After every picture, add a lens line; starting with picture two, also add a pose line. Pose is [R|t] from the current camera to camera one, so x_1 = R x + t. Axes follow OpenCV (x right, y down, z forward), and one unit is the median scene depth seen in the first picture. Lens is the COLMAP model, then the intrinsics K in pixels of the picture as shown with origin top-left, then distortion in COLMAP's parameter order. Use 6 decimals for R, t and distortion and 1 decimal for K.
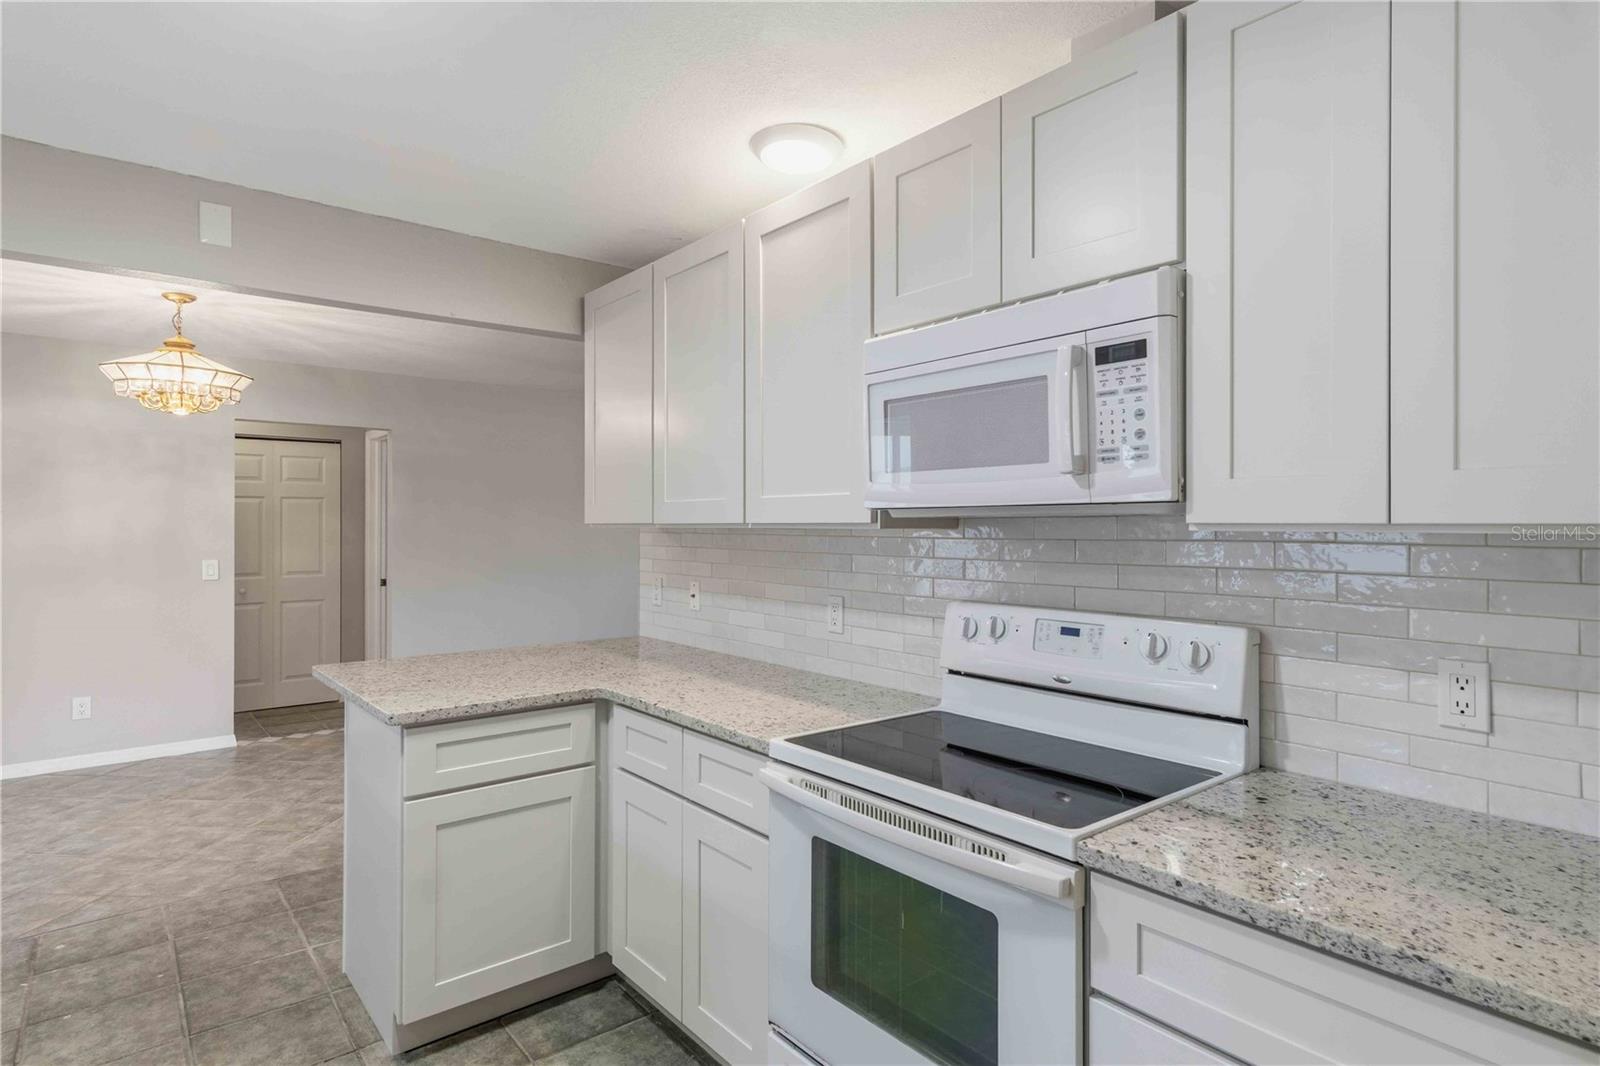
lens RADIAL K [[854.3, 0, 793.5], [0, 854.3, 520.3], [0, 0, 1]] dist [0.007127, 0.002657]
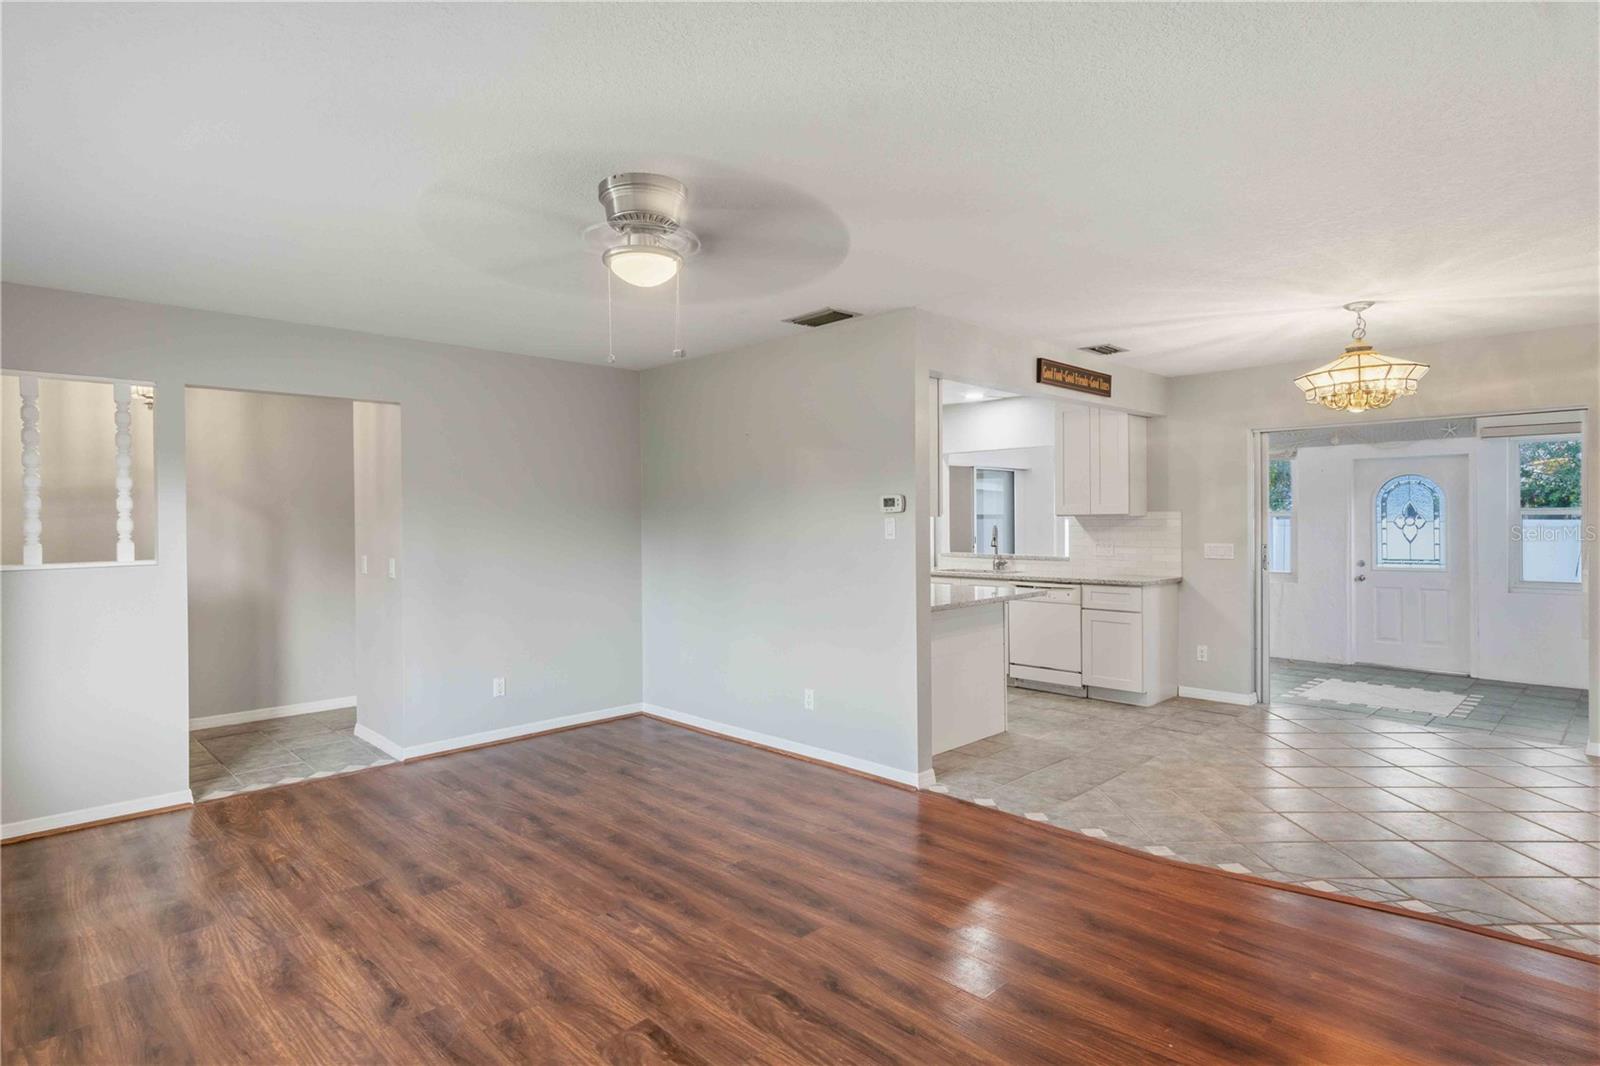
lens RADIAL K [[836.3, 0, 796.3], [0, 836.3, 527.0], [0, 0, 1]] dist [0.002623, 0.000600]
pose [[-0.995455, 0.009311, -0.094779, 0.151127], [0.008793, 0.999944, 0.005885, 0.016729], [0.094829, 0.005025, -0.995481, 2.657974]]
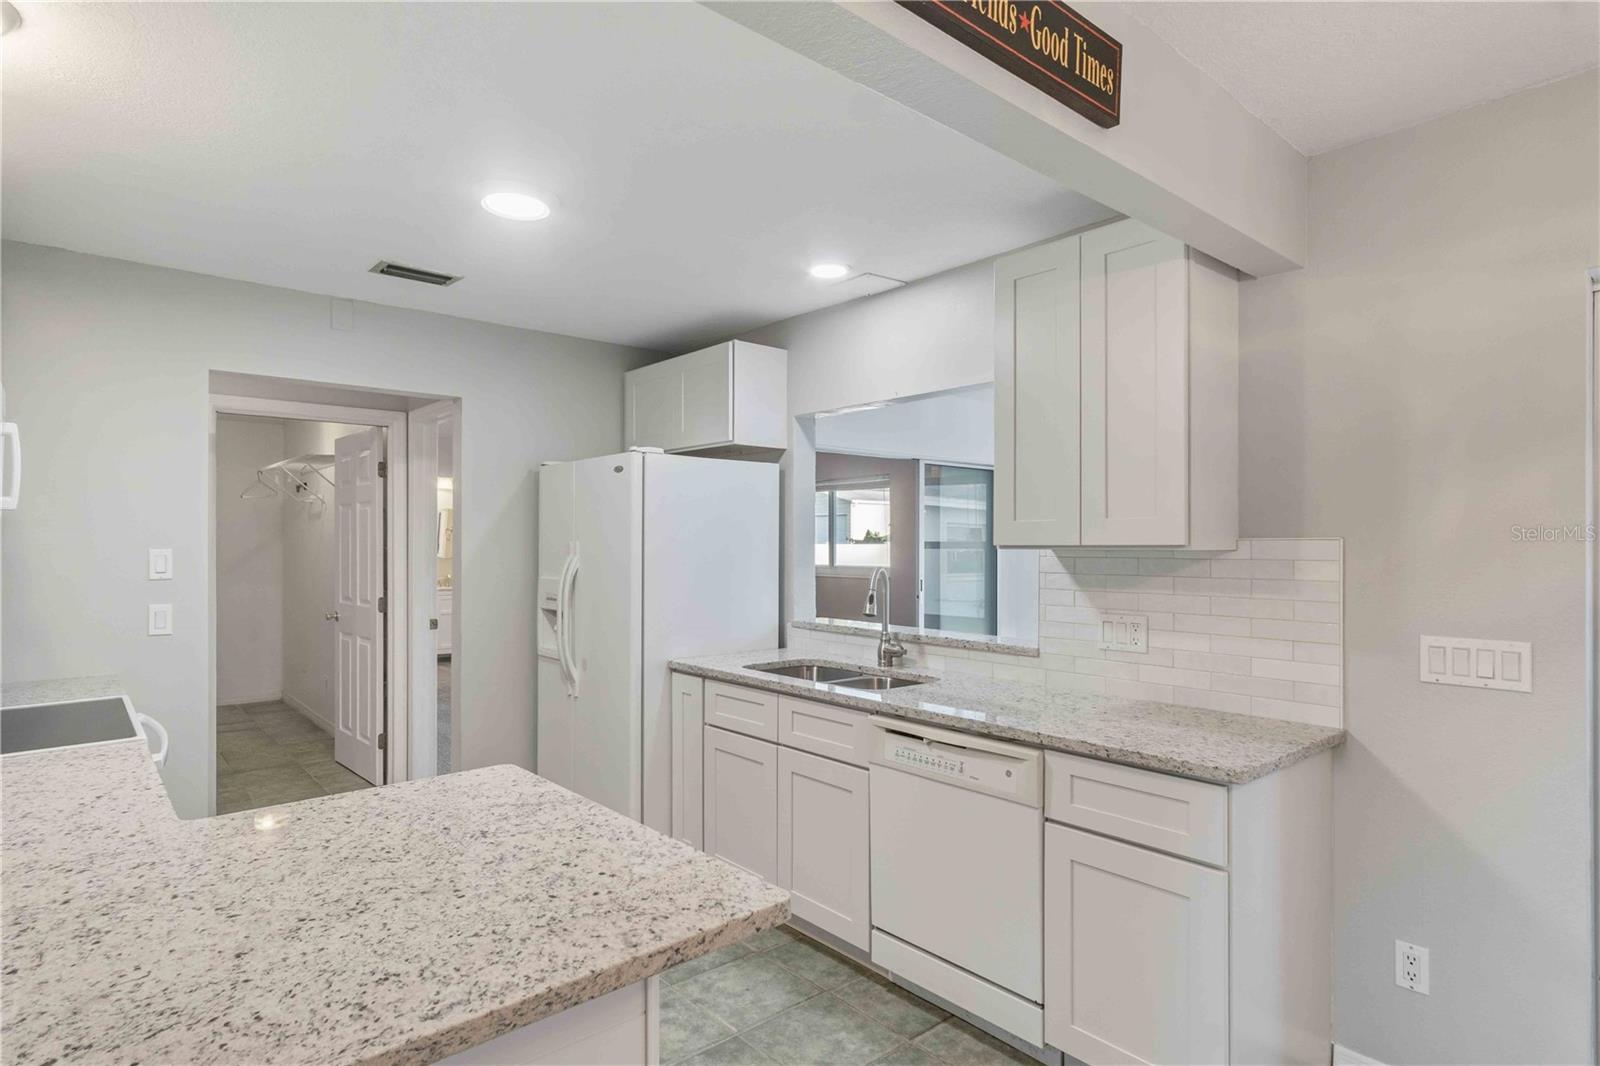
lens RADIAL K [[847.5, 0, 799.2], [0, 847.5, 536.7], [0, 0, 1]] dist [0.006553, -0.000454]
pose [[-0.999401, -0.000718, -0.034602, -0.528436], [-0.000320, 0.999934, -0.011518, 0.004890], [0.034608, -0.011500, -0.999335, 1.350386]]
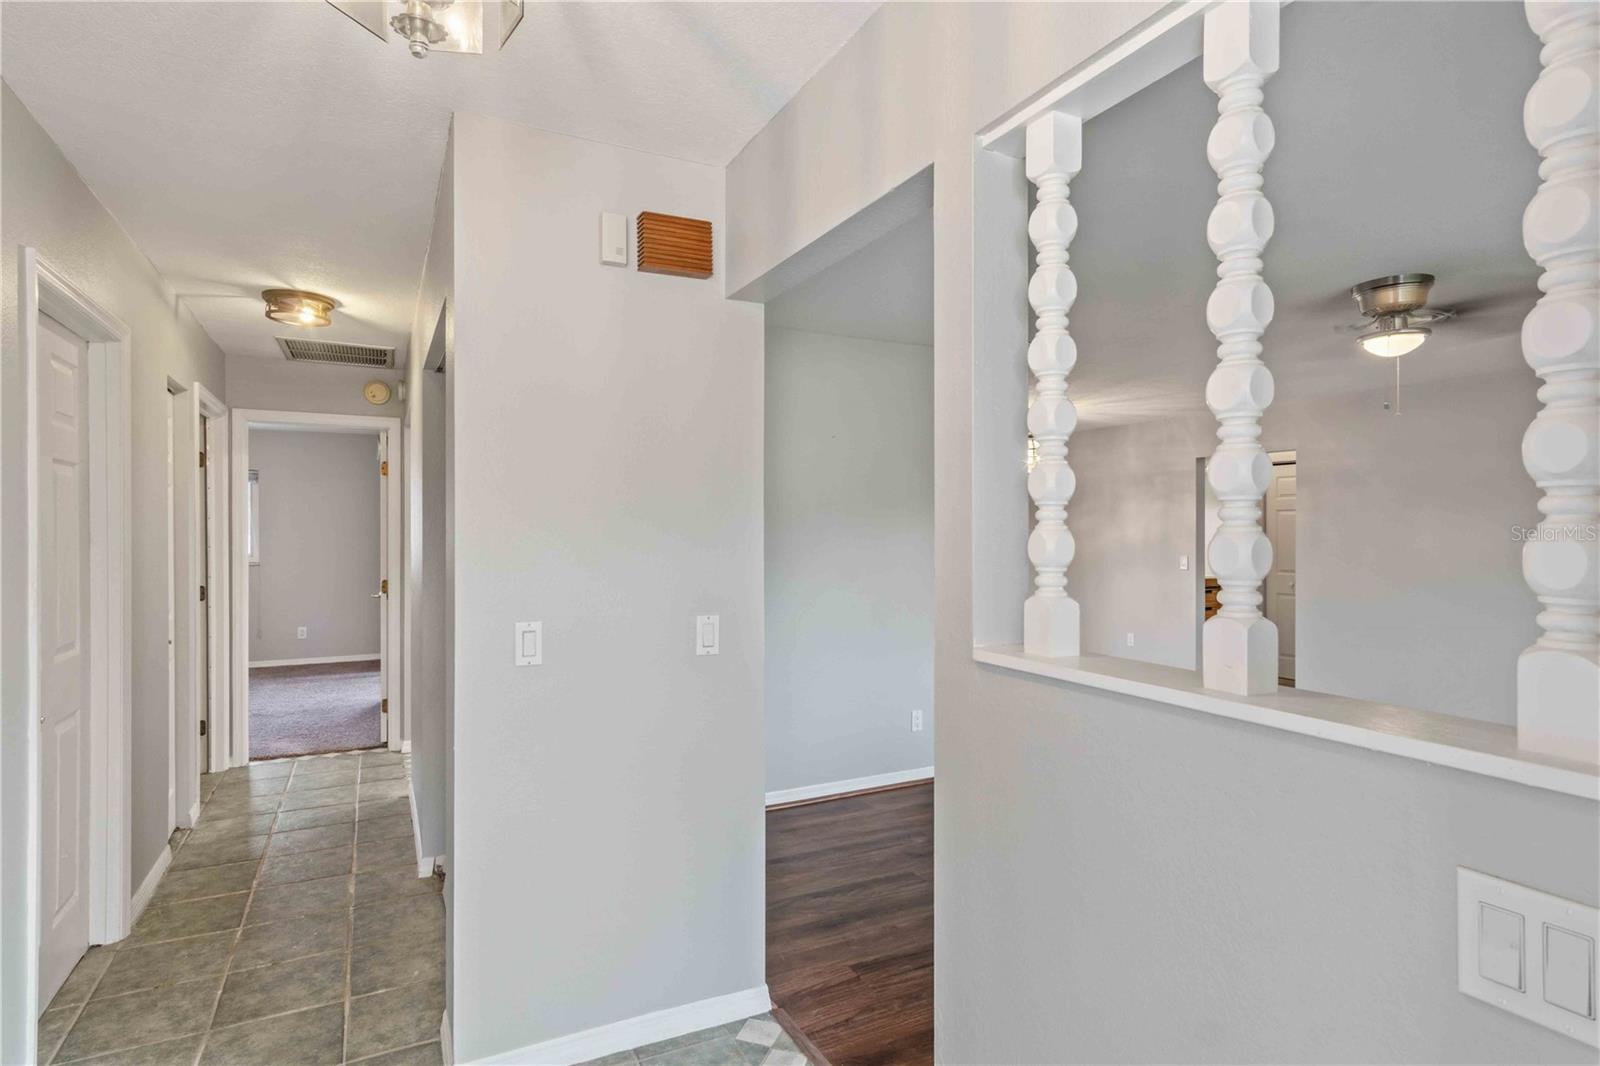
lens RADIAL K [[847.5, 0, 799.2], [0, 847.5, 536.7], [0, 0, 1]] dist [0.006553, -0.000454]
pose [[-0.214112, 0.006164, -0.976790, 1.571167], [0.004087, 0.999977, 0.005415, 0.003826], [0.976800, -0.002833, -0.214133, 1.183700]]
